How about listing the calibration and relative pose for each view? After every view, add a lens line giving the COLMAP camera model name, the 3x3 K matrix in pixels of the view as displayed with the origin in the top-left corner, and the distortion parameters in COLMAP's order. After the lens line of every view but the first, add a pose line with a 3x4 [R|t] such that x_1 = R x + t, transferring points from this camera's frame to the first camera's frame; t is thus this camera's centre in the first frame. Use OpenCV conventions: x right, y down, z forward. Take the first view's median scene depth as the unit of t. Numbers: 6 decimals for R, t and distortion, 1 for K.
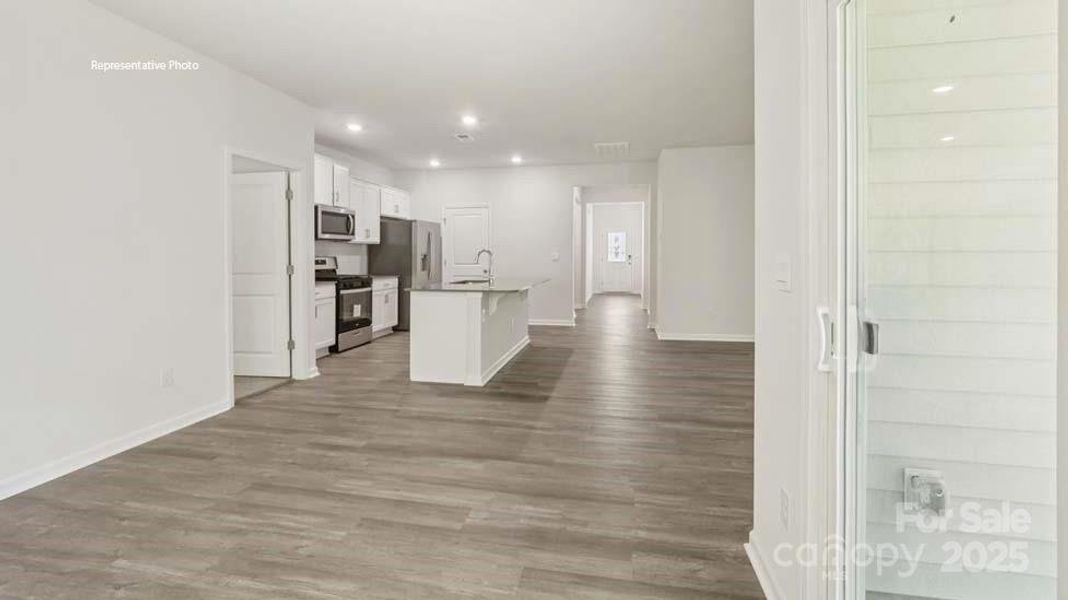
lens RADIAL K [[440.6, 0, 538.6], [0, 440.6, 258.5], [0, 0, 1]] dist [0.000356, -0.000044]
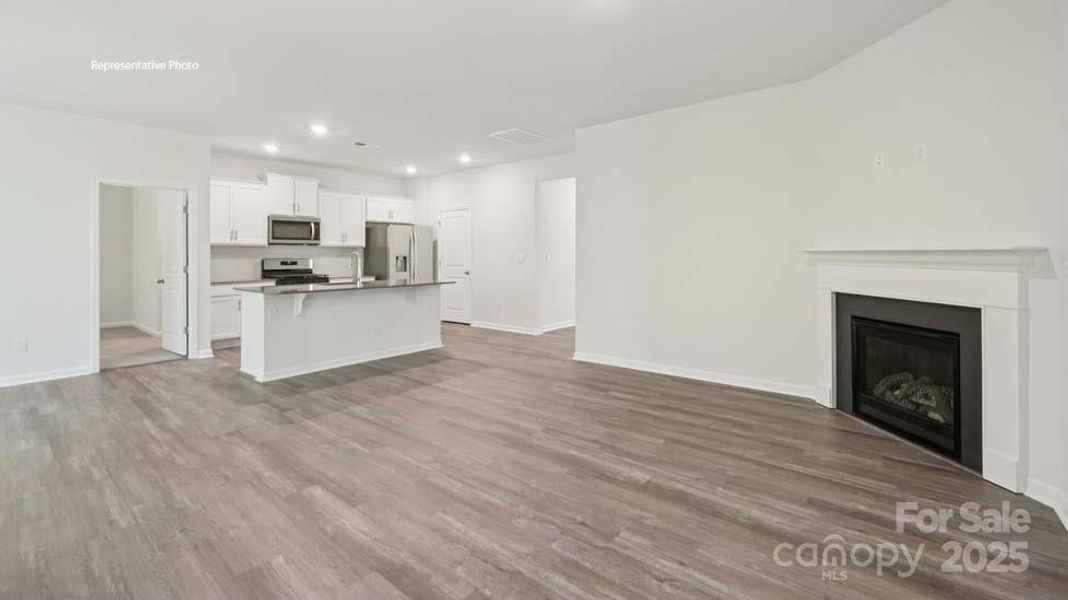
lens RADIAL K [[440.6, 0, 538.6], [0, 440.6, 258.5], [0, 0, 1]] dist [0.000356, -0.000044]
pose [[0.884634, 0.001240, -0.466285, 0.618343], [-0.000938, 0.999999, 0.000880, -0.005797], [0.466286, -0.000341, 0.884634, 0.245068]]
